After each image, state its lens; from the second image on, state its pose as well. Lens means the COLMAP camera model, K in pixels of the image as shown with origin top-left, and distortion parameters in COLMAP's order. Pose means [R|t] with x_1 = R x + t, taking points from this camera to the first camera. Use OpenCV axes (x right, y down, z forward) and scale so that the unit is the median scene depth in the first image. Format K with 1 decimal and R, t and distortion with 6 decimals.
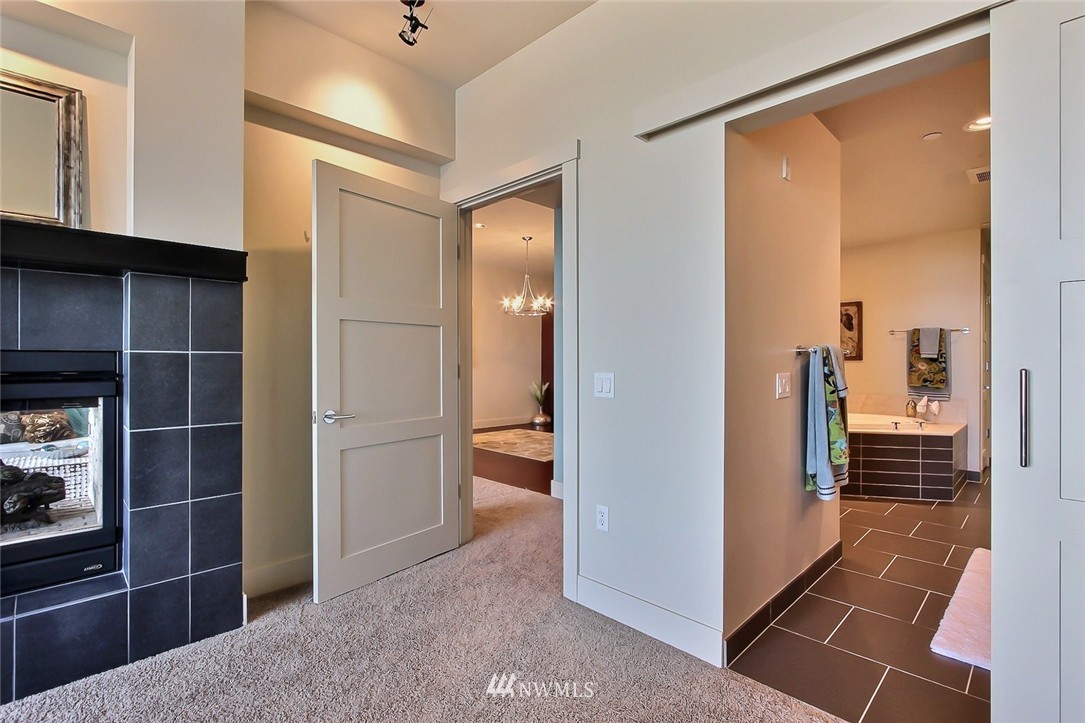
lens RADIAL K [[508.6, 0, 542.5], [0, 508.6, 362.6], [0, 0, 1]] dist [-0.015786, 0.001120]
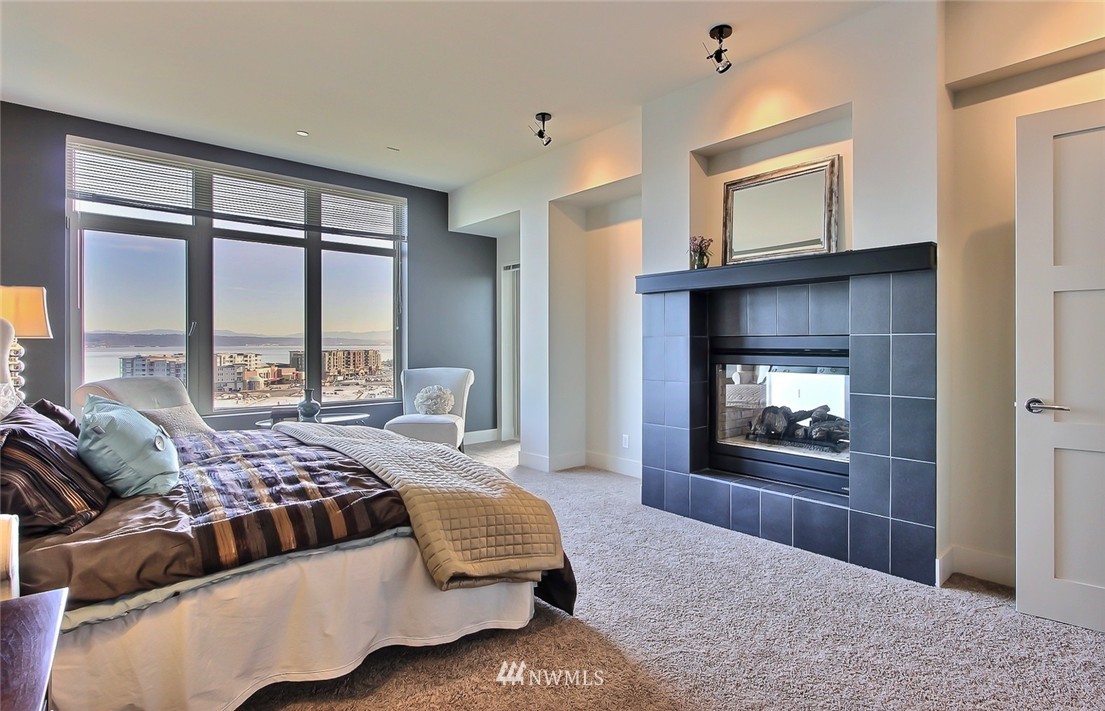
lens RADIAL K [[569.1, 0, 552.3], [0, 569.1, 351.2], [0, 0, 1]] dist [0.000493, -0.000627]
pose [[-0.096517, 0.013041, -0.995246, 0.721102], [-0.001838, 0.999910, 0.013281, 0.002344], [0.995330, 0.003111, -0.096484, 0.309655]]
